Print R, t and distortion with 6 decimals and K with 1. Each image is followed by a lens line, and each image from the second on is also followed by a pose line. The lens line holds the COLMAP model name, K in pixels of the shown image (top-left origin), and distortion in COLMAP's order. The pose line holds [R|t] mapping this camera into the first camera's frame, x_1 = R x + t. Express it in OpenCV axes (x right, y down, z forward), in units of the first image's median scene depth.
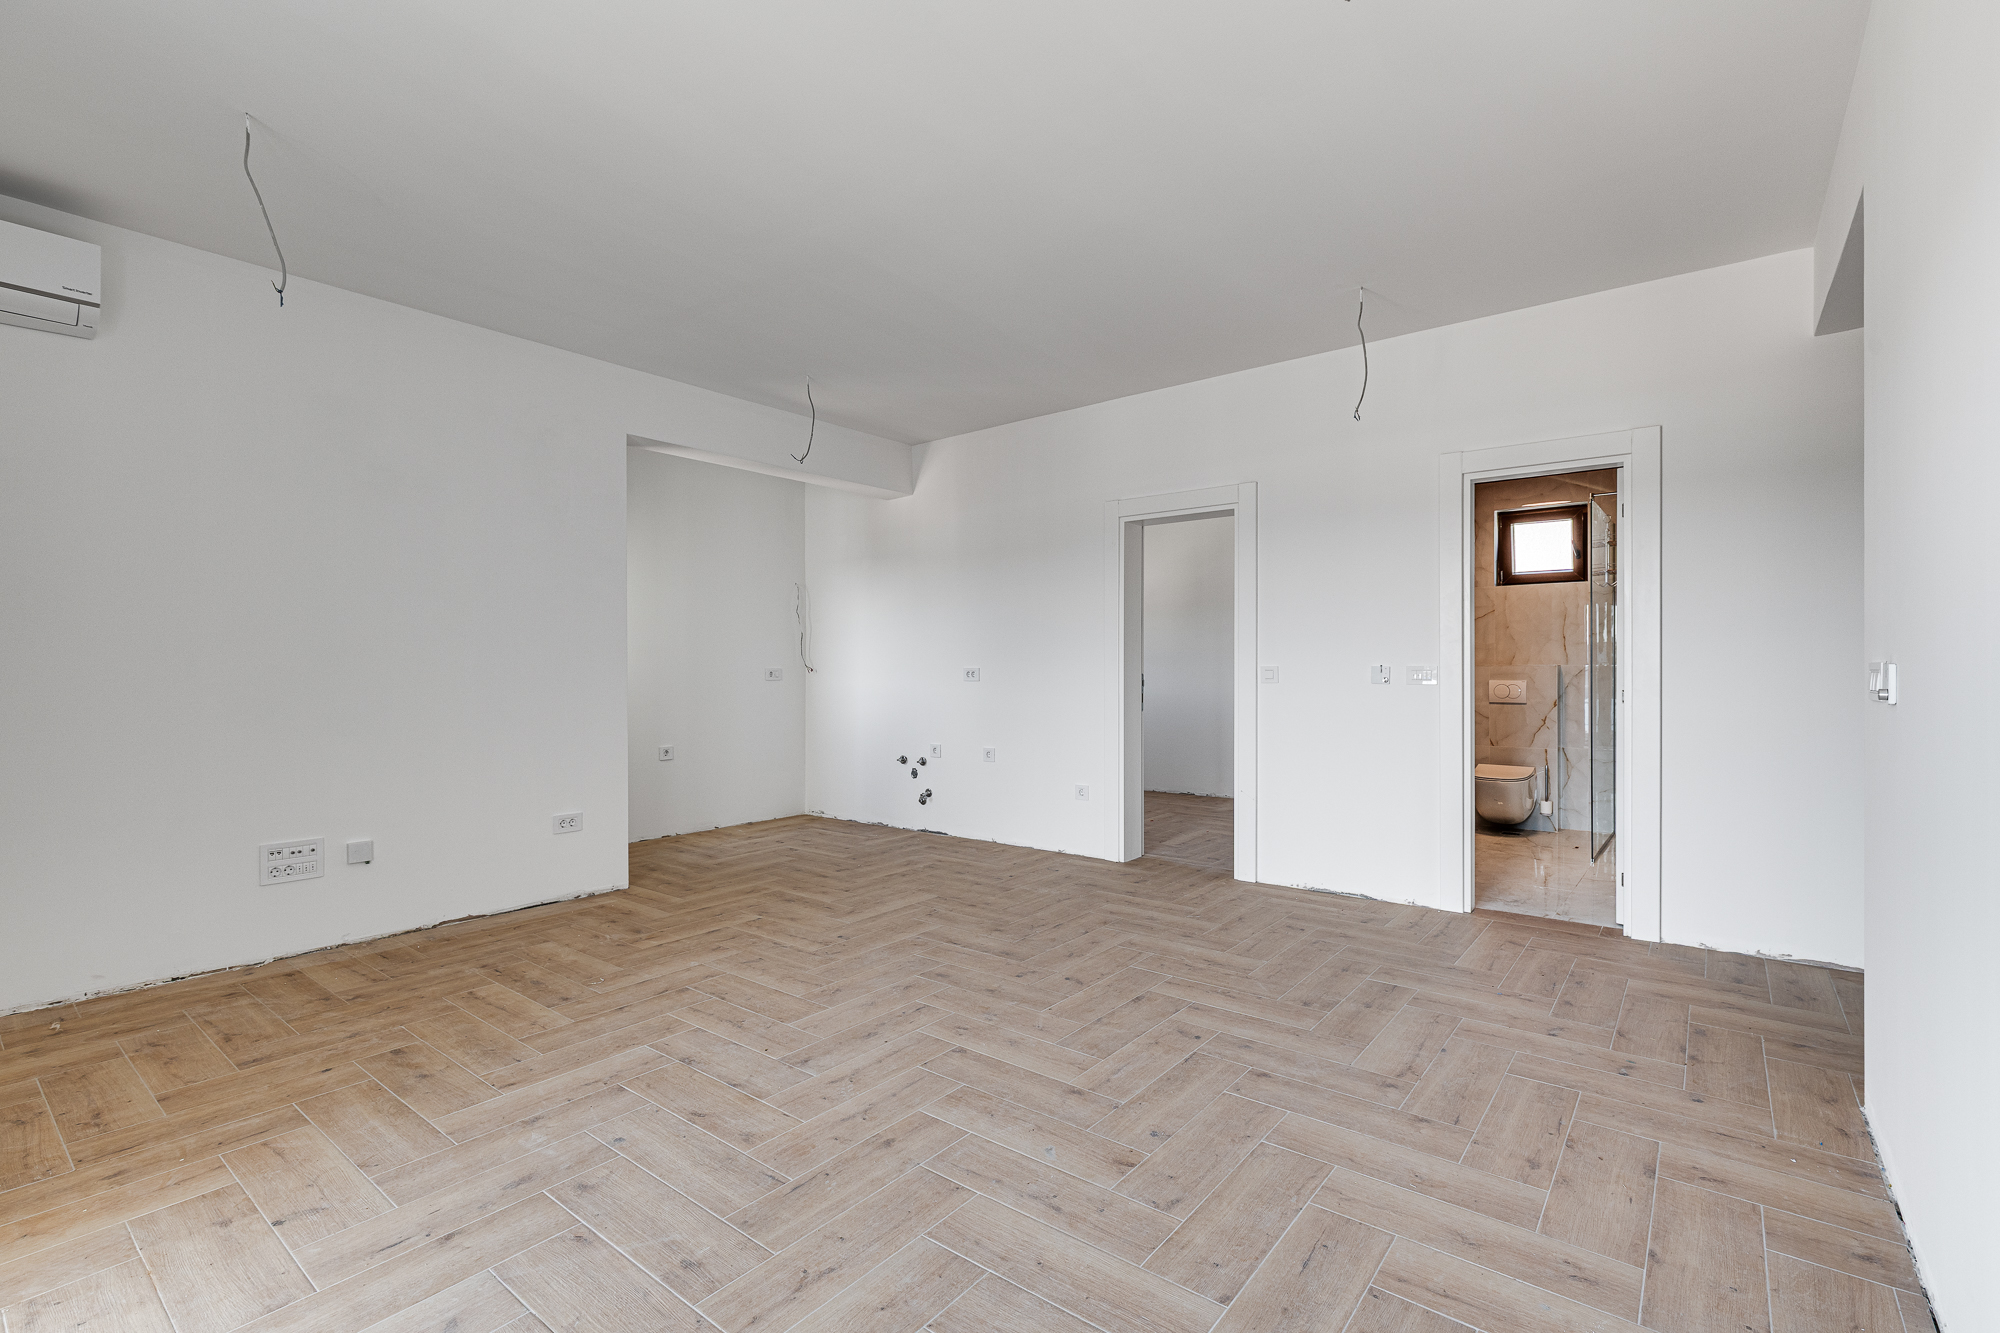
lens RADIAL K [[894.8, 0, 1017.9], [0, 894.8, 670.4], [0, 0, 1]] dist [0.000055, 0.000524]
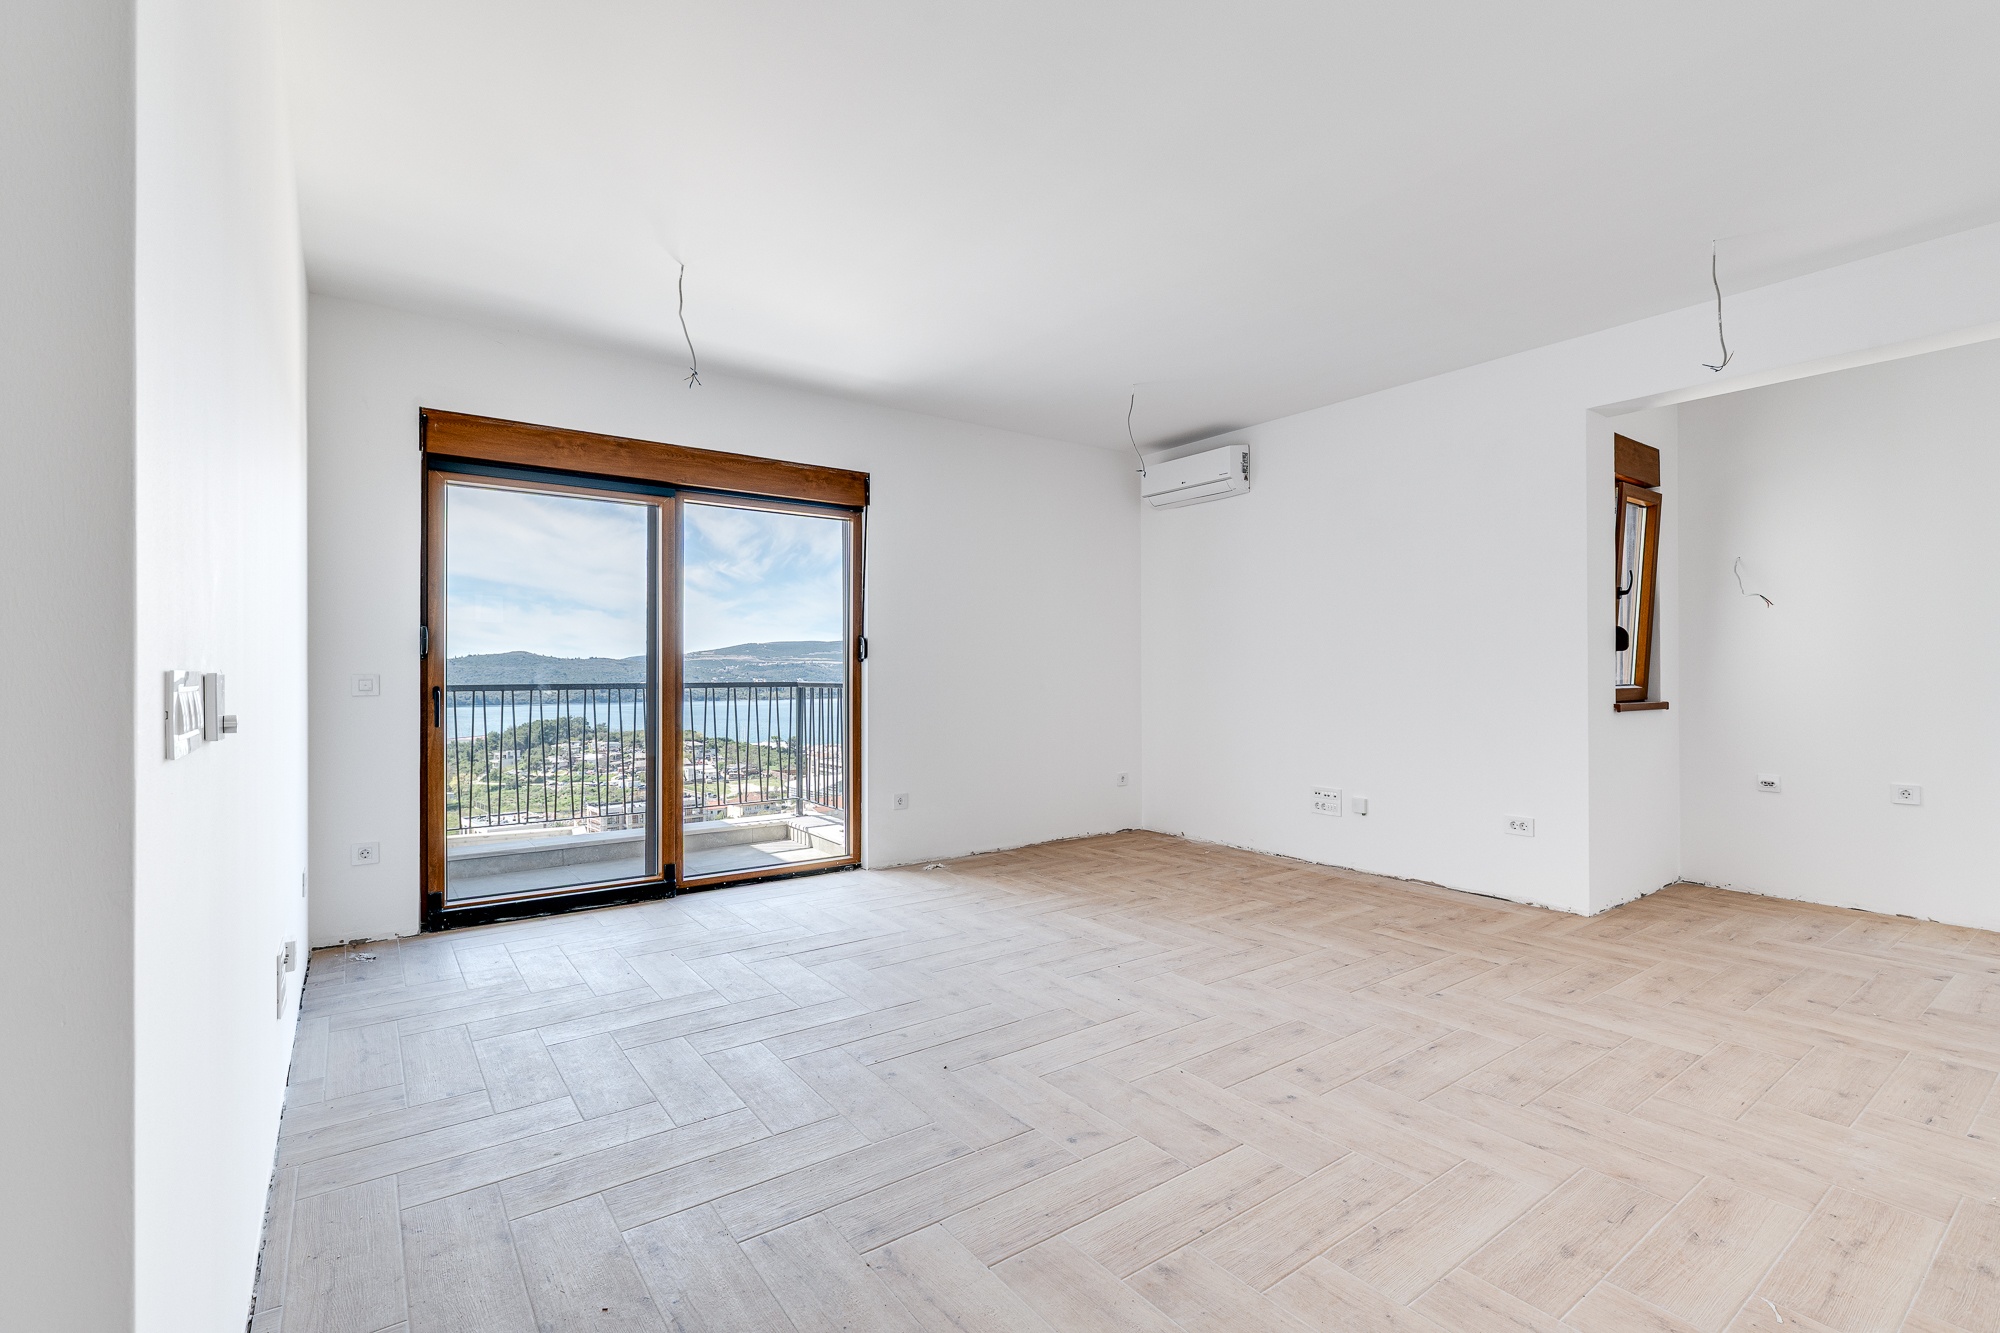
lens RADIAL K [[894.8, 0, 1017.9], [0, 894.8, 670.4], [0, 0, 1]] dist [0.000055, 0.000524]
pose [[-0.263667, 0.000917, -0.964613, 0.892986], [-0.000143, 0.999999, 0.000990, -0.005636], [0.964614, 0.000399, -0.263667, 1.063294]]
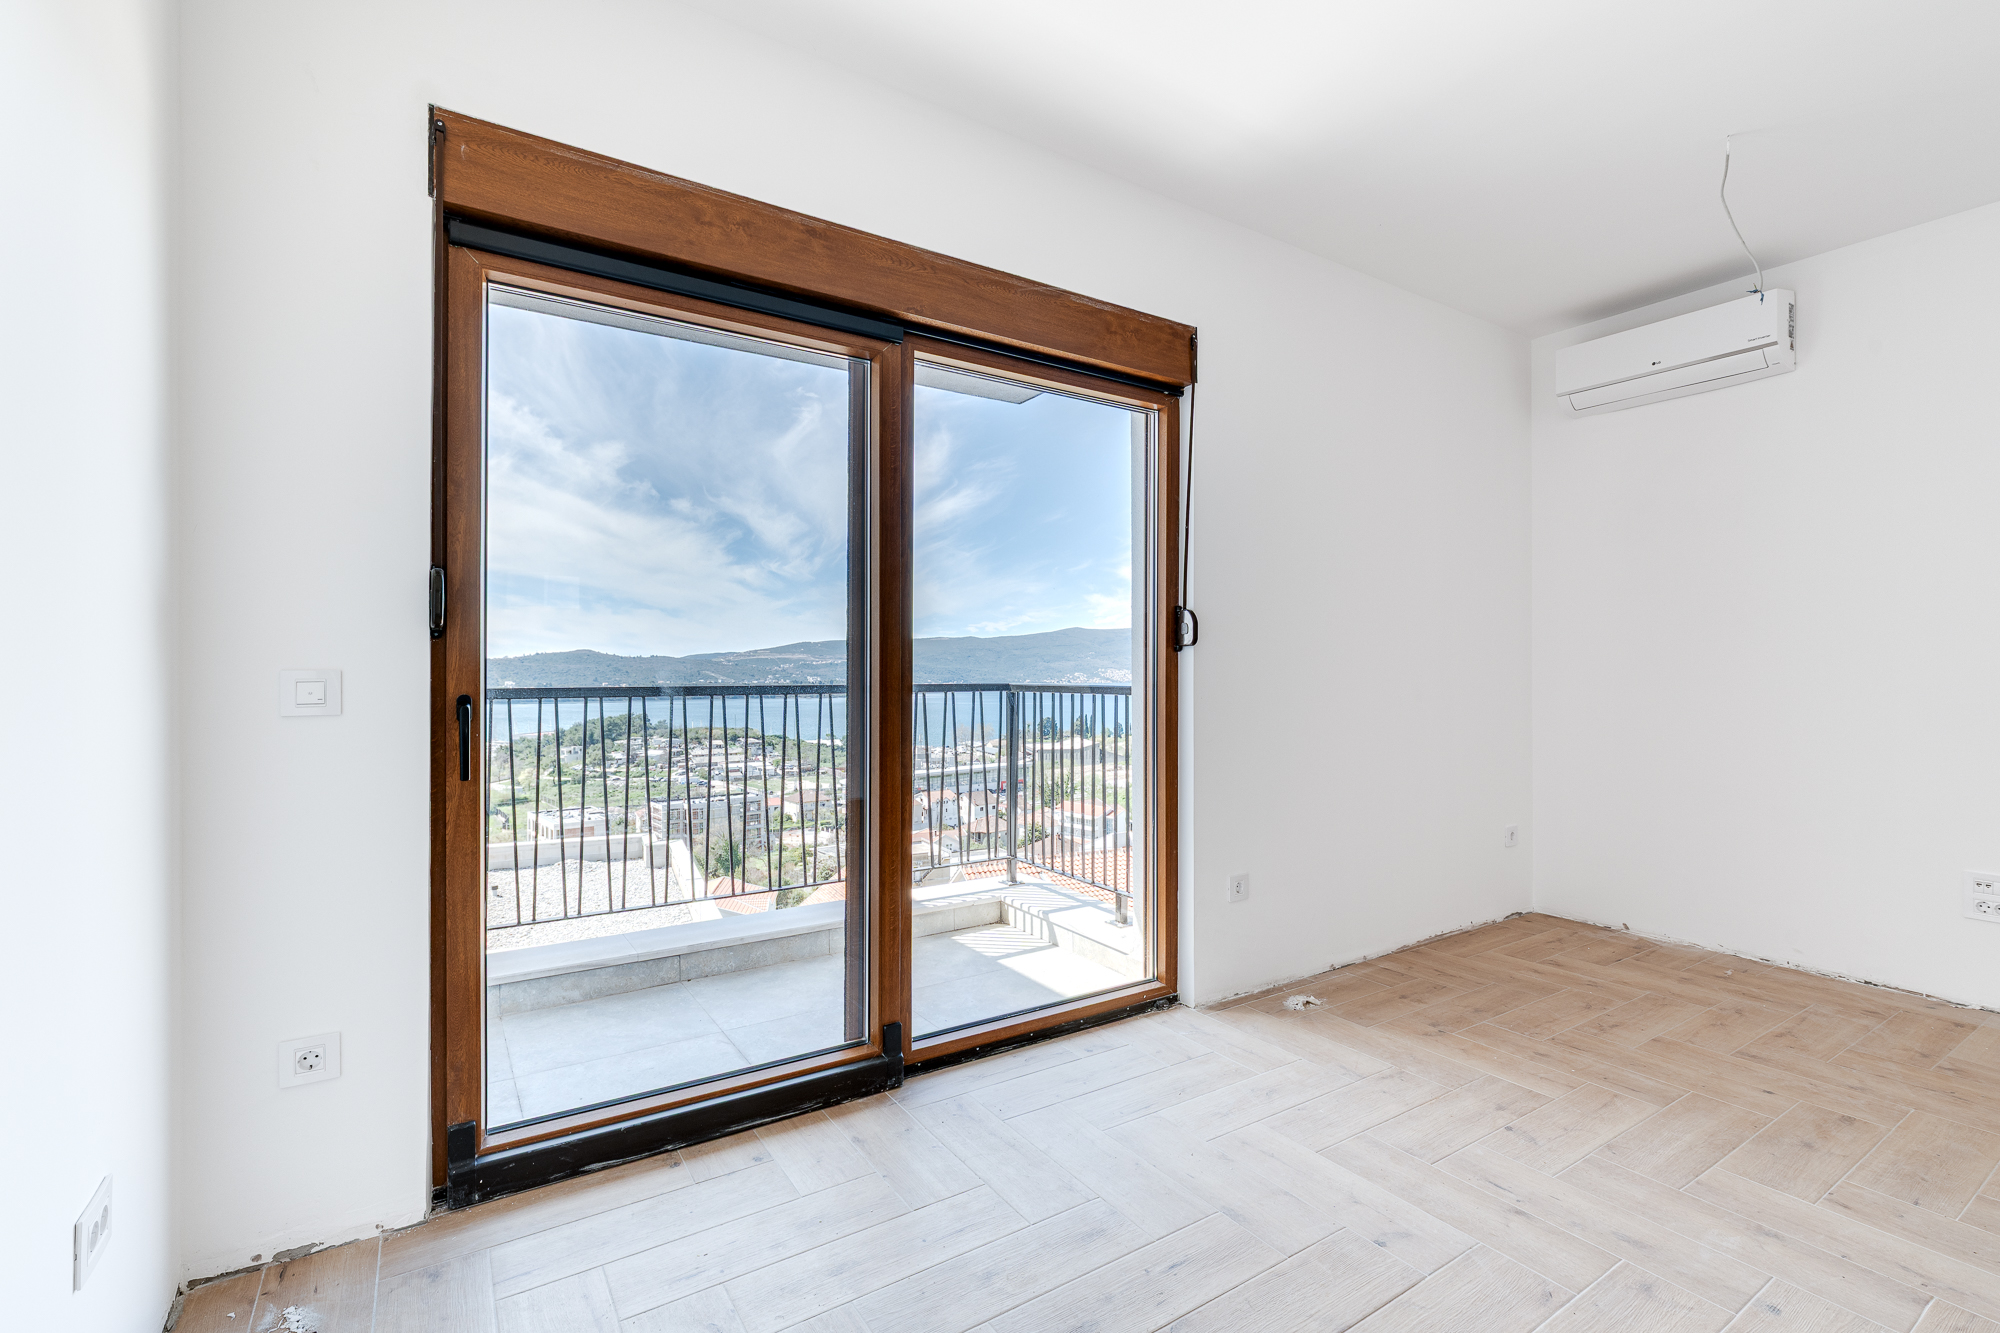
lens RADIAL K [[894.8, 0, 1017.9], [0, 894.8, 670.4], [0, 0, 1]] dist [0.000055, 0.000524]
pose [[-0.318243, 0.001463, -0.948008, 0.322550], [-0.002490, 0.999994, 0.002379, -0.000749], [0.948006, 0.003118, -0.318237, 0.461923]]
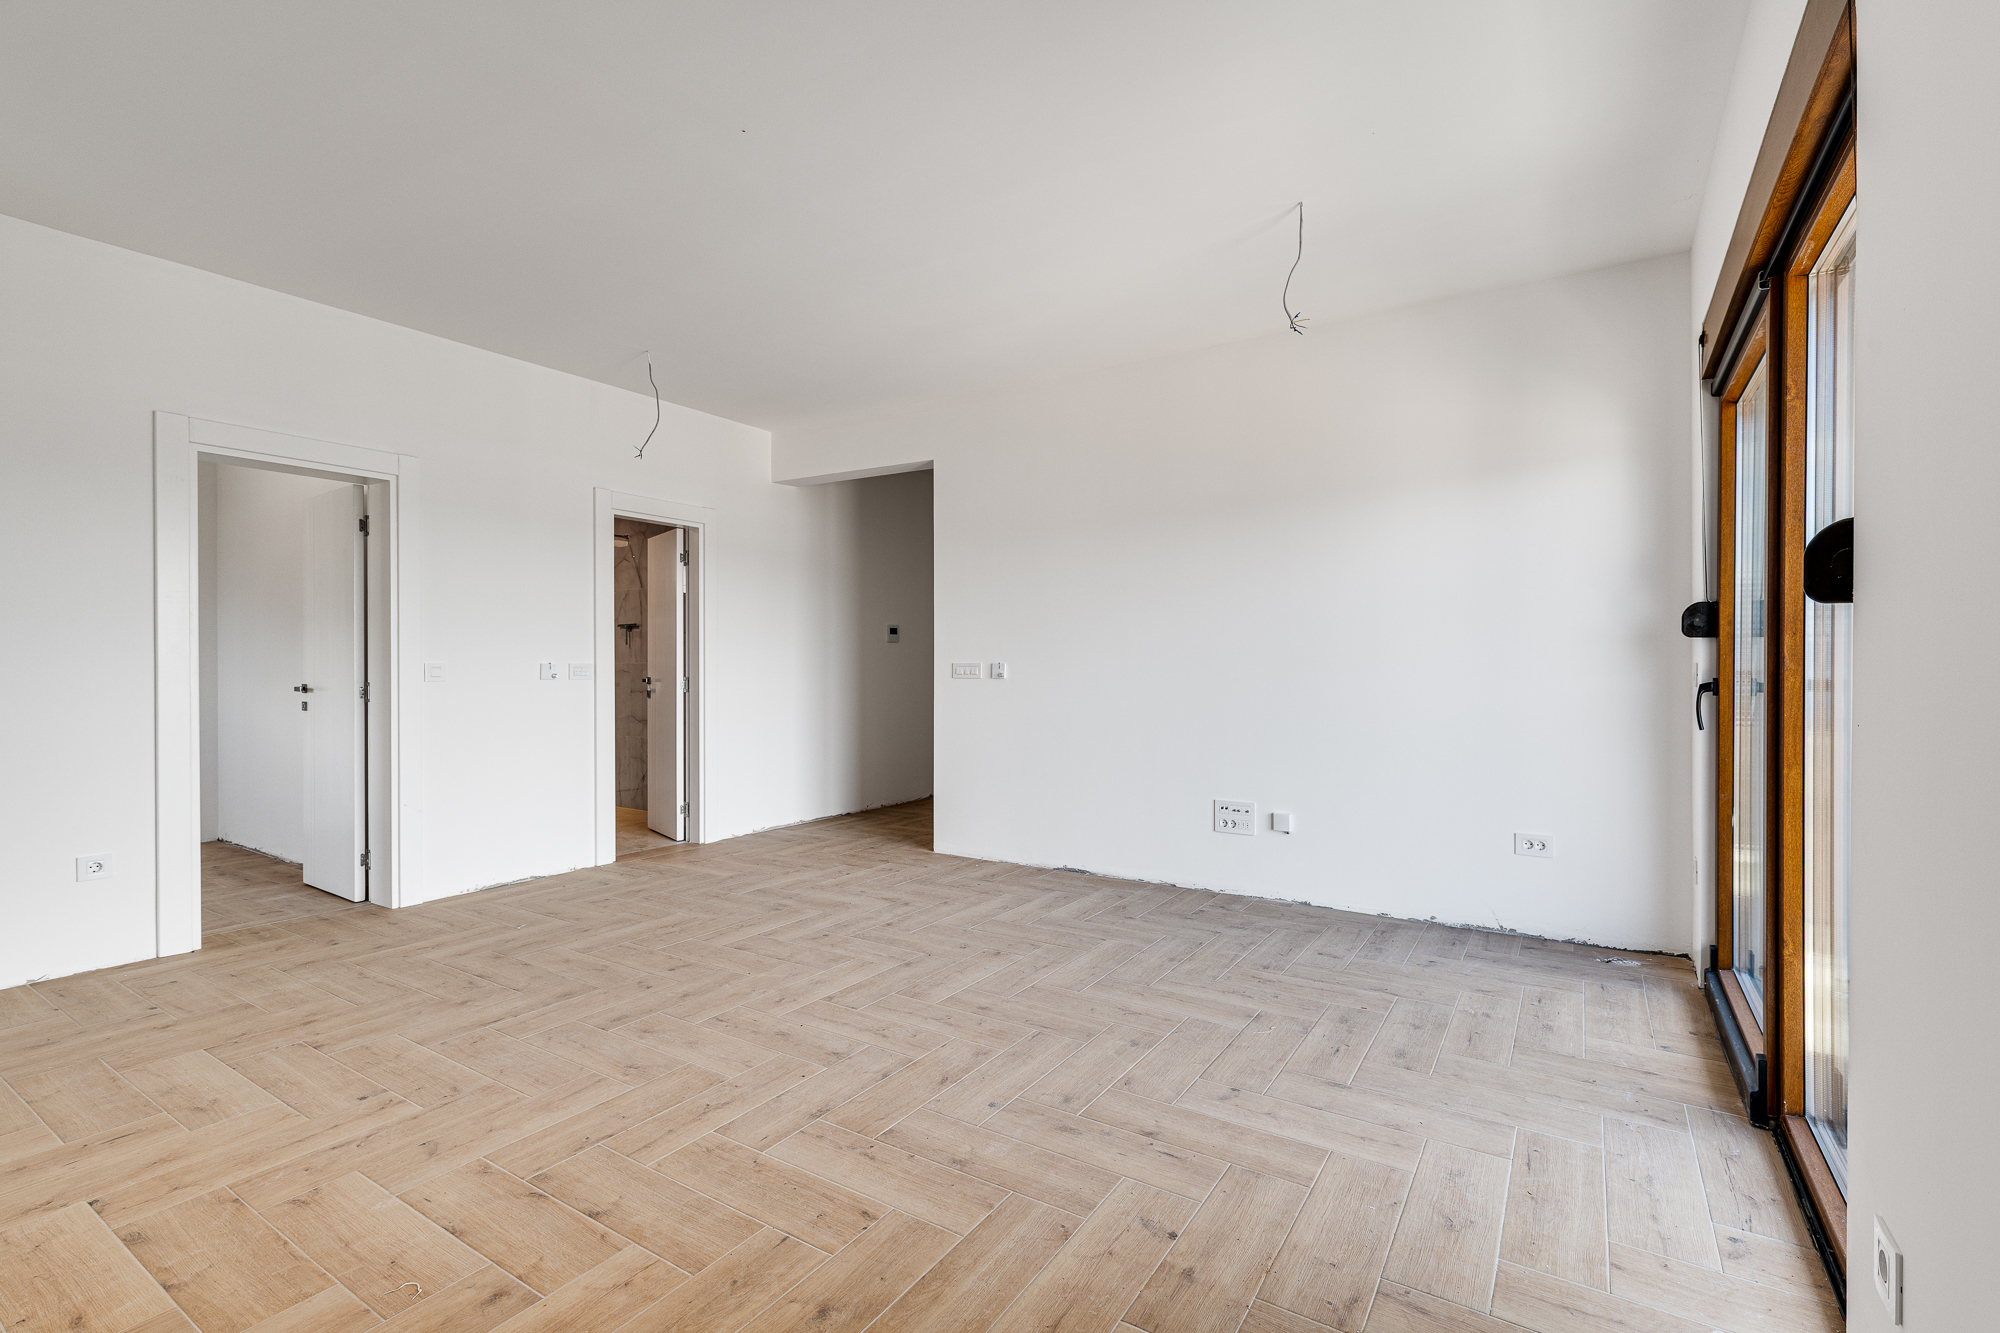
lens RADIAL K [[894.8, 0, 1017.9], [0, 894.8, 670.4], [0, 0, 1]] dist [0.000055, 0.000524]
pose [[-0.097565, -0.003699, 0.995222, -1.080662], [0.004731, 0.999980, 0.004180, 0.002678], [-0.995218, 0.005116, -0.097546, 0.768795]]
